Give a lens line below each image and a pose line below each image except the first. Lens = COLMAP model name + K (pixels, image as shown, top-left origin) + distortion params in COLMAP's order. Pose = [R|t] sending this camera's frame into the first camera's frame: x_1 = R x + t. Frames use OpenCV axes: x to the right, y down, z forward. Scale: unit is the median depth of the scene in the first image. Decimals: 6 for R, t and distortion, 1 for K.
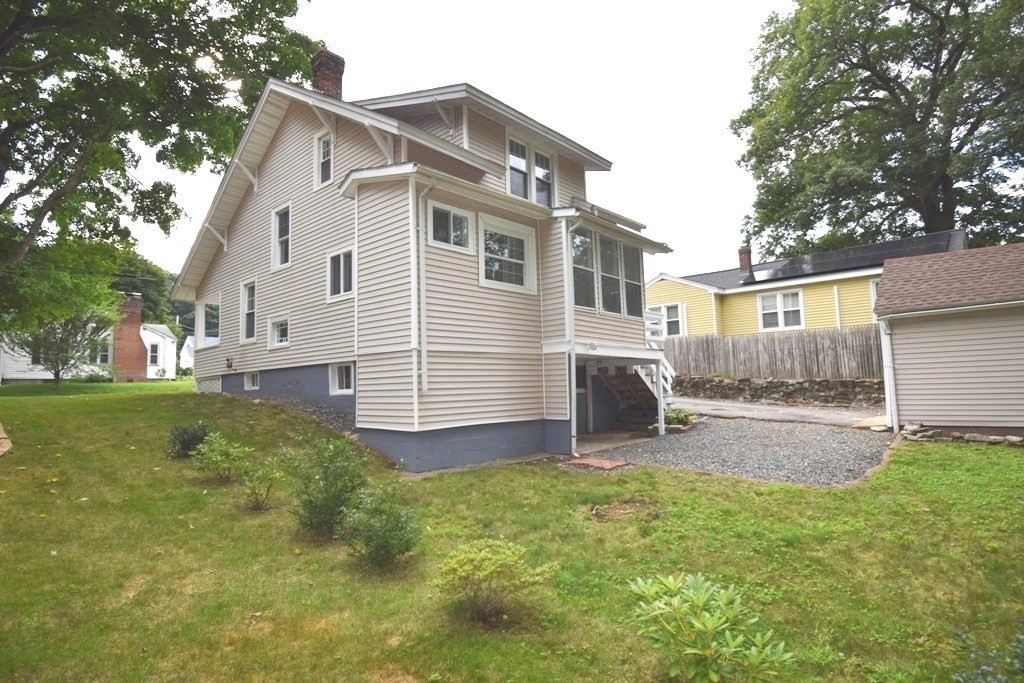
lens RADIAL K [[541.7, 0, 512.0], [0, 541.7, 341.5], [0, 0, 1]] dist [-0.013479, -0.000146]
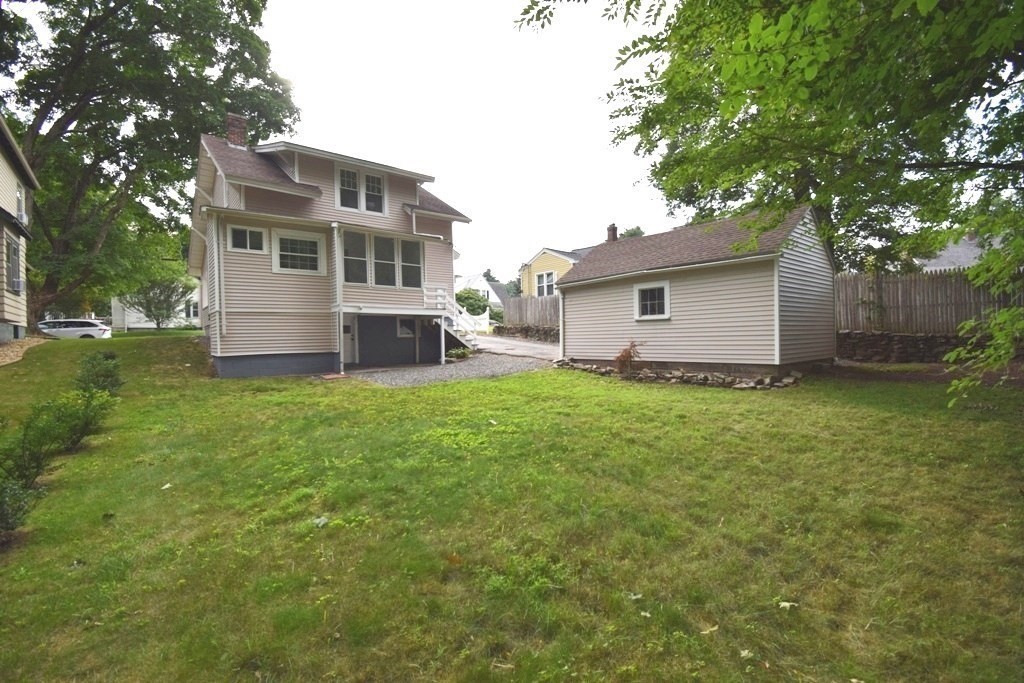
lens RADIAL K [[455.9, 0, 517.5], [0, 455.9, 339.8], [0, 0, 1]] dist [0.001264, -0.015922]
pose [[0.991203, 0.004329, -0.132282, 0.788373], [0.008373, 0.995412, 0.095316, -0.020657], [0.132088, -0.095585, 0.986619, -0.283619]]
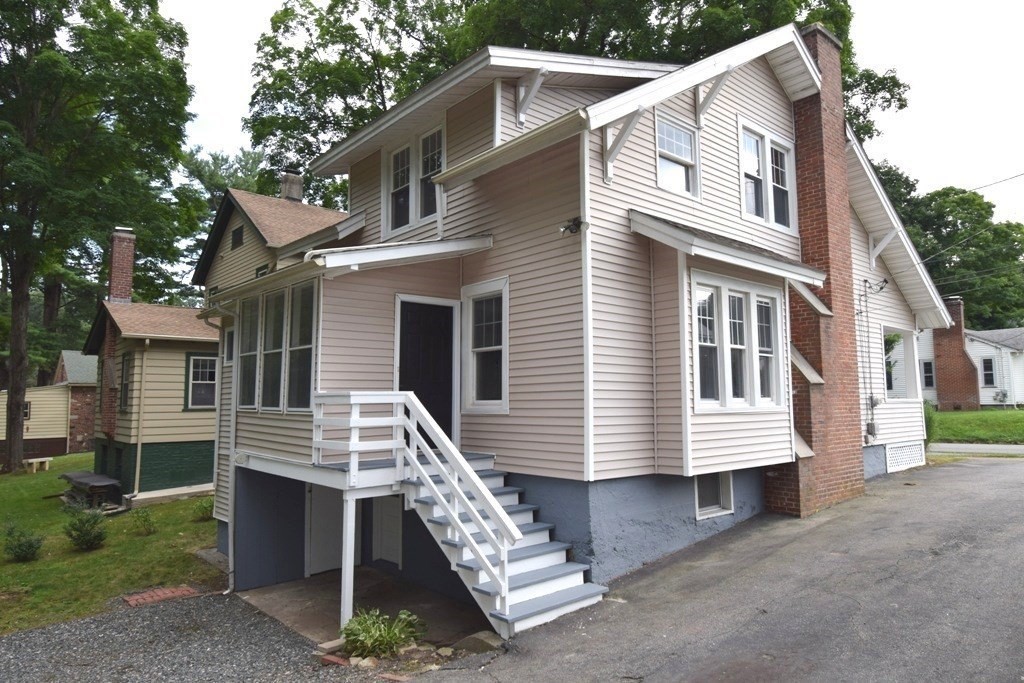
lens RADIAL K [[646.8, 0, 512.0], [0, 646.8, 341.5], [0, 0, 1]] dist [-0.000980, -0.000202]
pose [[-0.115811, -0.067314, -0.990988, 1.004750], [0.099612, 0.991884, -0.079016, -0.044538], [0.988264, -0.107866, -0.108165, 1.480561]]
